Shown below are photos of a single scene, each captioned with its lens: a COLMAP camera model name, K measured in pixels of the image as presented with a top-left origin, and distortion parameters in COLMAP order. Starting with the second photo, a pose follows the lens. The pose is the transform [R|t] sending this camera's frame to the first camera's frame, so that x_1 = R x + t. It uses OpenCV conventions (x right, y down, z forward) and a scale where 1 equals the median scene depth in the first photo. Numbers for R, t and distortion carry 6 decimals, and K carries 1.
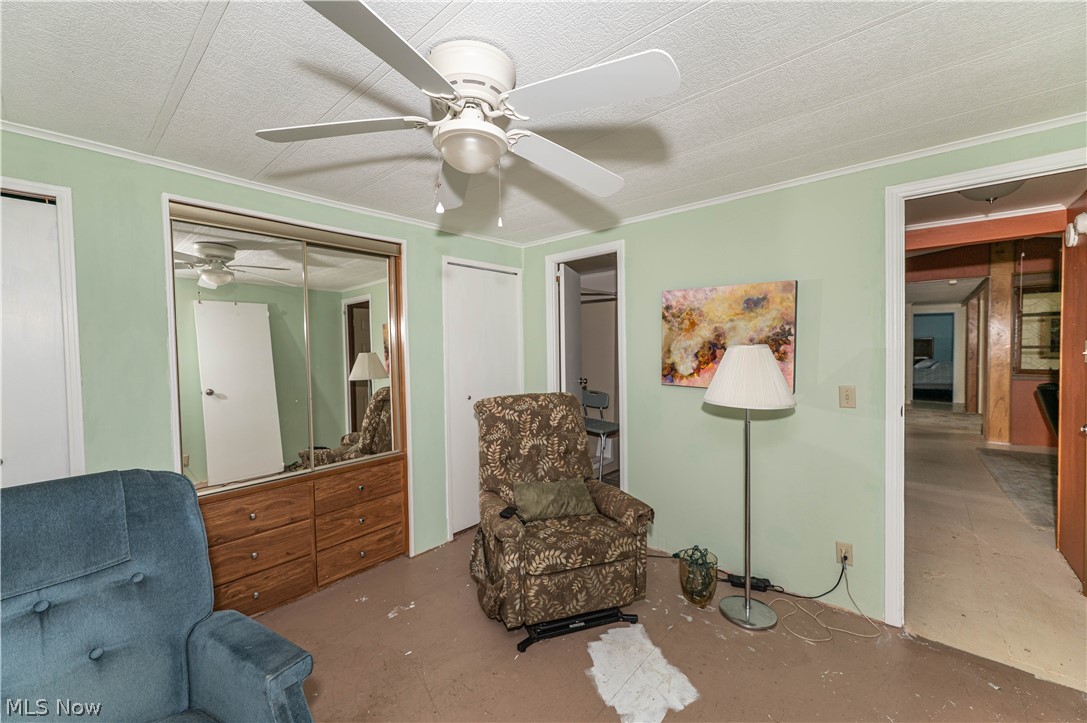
lens RADIAL K [[427.5, 0, 541.7], [0, 427.5, 361.5], [0, 0, 1]] dist [0.004760, -0.001660]
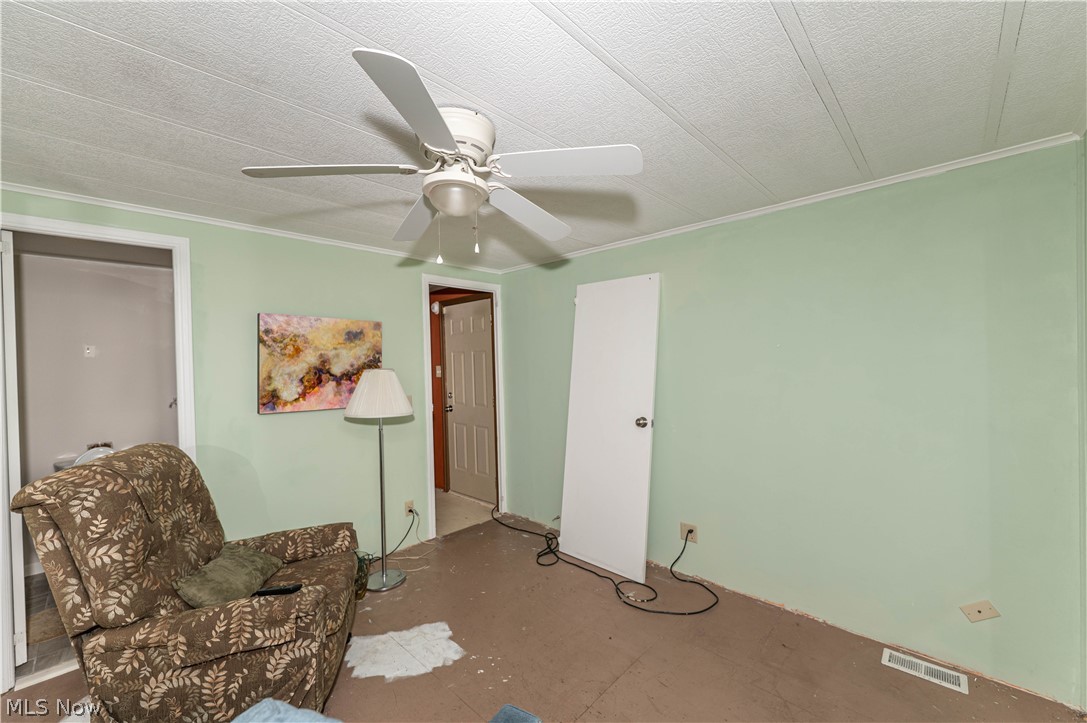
lens RADIAL K [[427.5, 0, 544.3], [0, 427.5, 363.0], [0, 0, 1]] dist [0.004760, -0.001660]
pose [[0.040303, 0.007876, 0.999156, -0.665431], [0.055449, 0.998410, -0.010107, -0.014041], [-0.997648, 0.055809, 0.039802, 0.382164]]
